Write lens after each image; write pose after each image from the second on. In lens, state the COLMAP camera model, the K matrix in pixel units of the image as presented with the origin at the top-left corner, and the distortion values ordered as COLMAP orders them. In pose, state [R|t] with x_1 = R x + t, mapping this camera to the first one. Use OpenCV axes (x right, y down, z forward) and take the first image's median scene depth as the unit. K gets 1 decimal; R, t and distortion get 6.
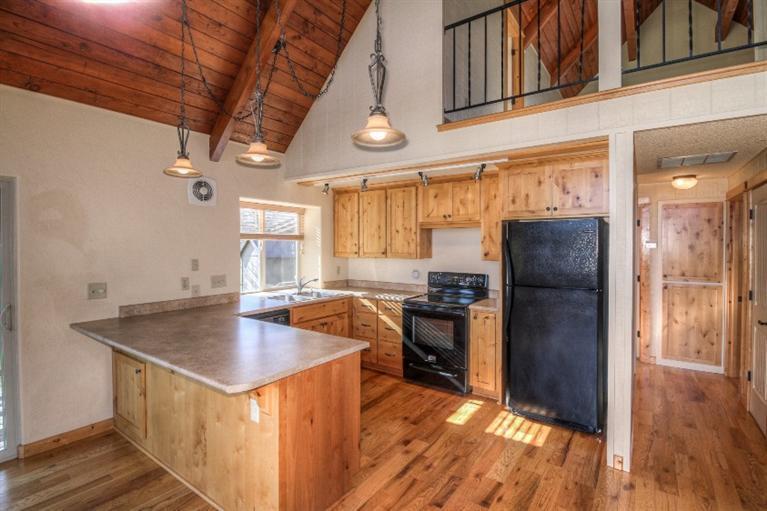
lens RADIAL K [[370.2, 0, 366.2], [0, 370.2, 247.1], [0, 0, 1]] dist [-0.015525, -0.001331]
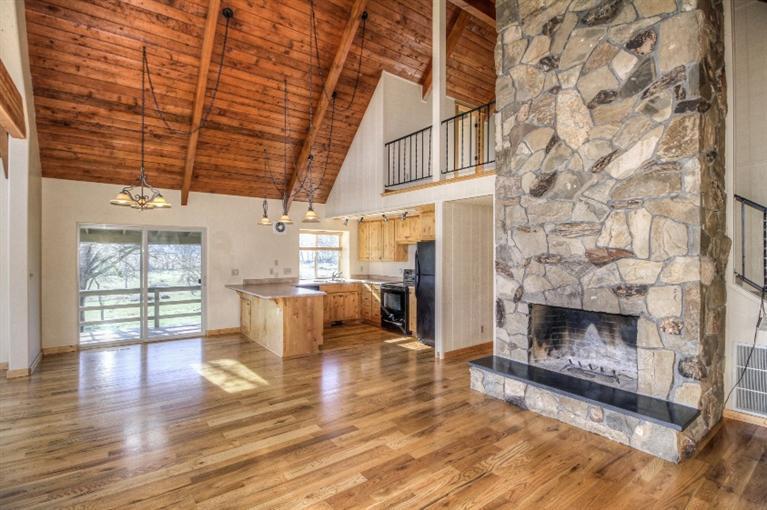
lens RADIAL K [[370.2, 0, 384.8], [0, 370.2, 254.3], [0, 0, 1]] dist [-0.015525, -0.001331]
pose [[0.960589, 0.003674, -0.277948, 0.665185], [-0.004882, 0.999981, -0.003654, 0.004416], [0.277929, 0.004867, 0.960589, -0.792378]]
